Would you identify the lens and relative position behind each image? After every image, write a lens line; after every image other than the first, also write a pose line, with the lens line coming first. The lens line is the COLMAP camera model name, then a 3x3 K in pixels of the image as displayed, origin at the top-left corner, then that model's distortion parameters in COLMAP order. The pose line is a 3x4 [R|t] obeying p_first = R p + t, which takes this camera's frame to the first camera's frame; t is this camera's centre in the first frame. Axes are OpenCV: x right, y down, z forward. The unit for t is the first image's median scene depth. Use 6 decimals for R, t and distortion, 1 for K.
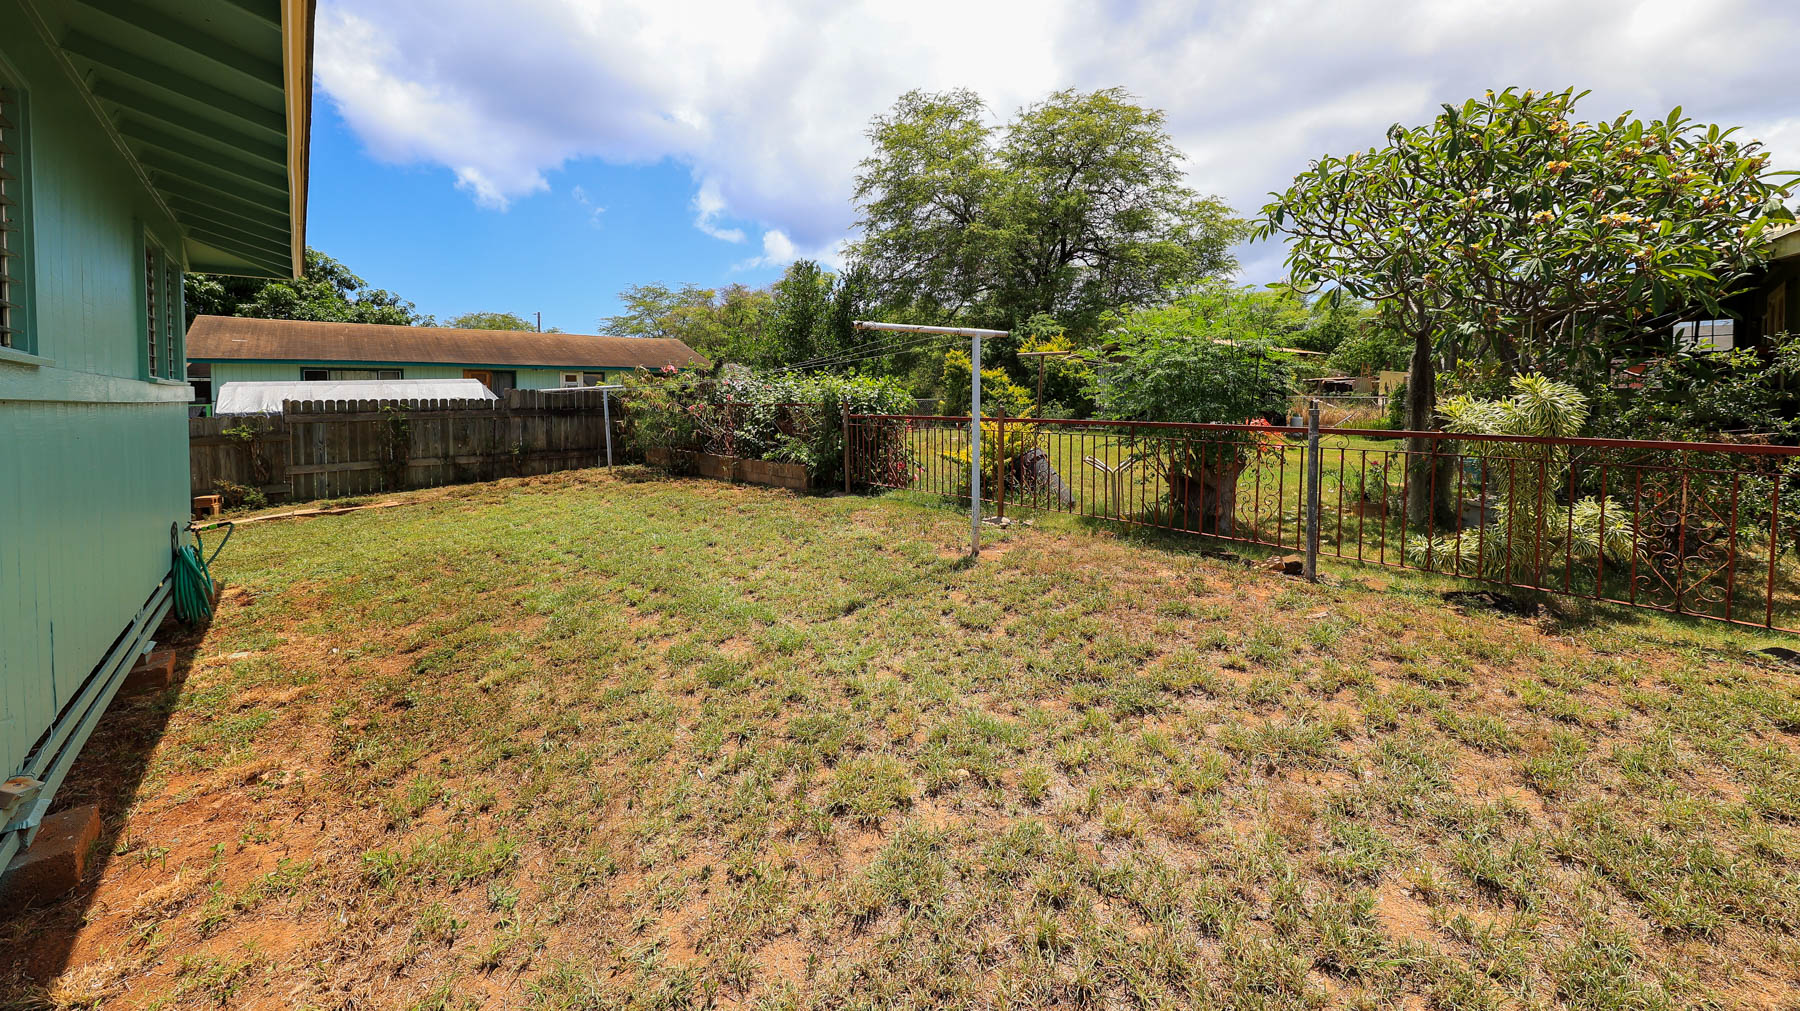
lens RADIAL K [[674.0, 0, 900.0], [0, 674.0, 505.5], [0, 0, 1]] dist [-0.000425, -0.000159]
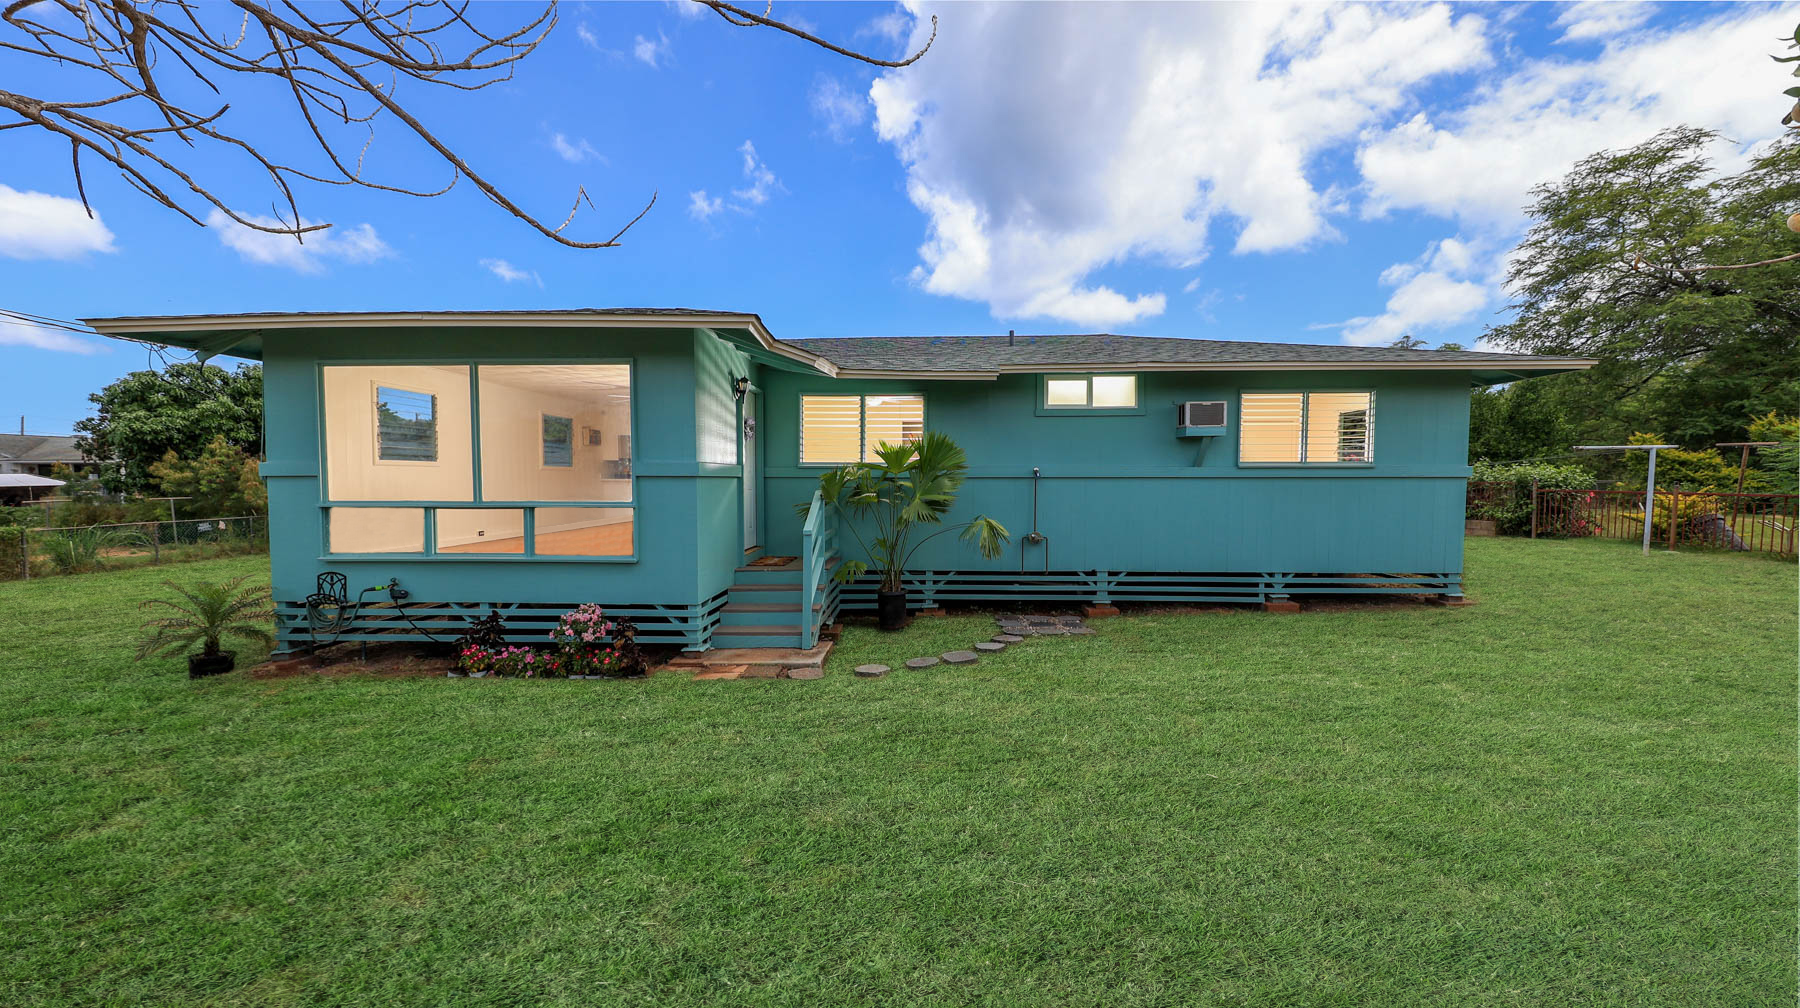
lens RADIAL K [[674.0, 0, 900.0], [0, 674.0, 504.0], [0, 0, 1]] dist [-0.000425, -0.000159]
pose [[0.729470, 0.055354, -0.681770, -0.083421], [-0.125223, 0.990682, -0.053549, 0.165139], [0.672453, 0.124436, 0.729604, -1.111880]]
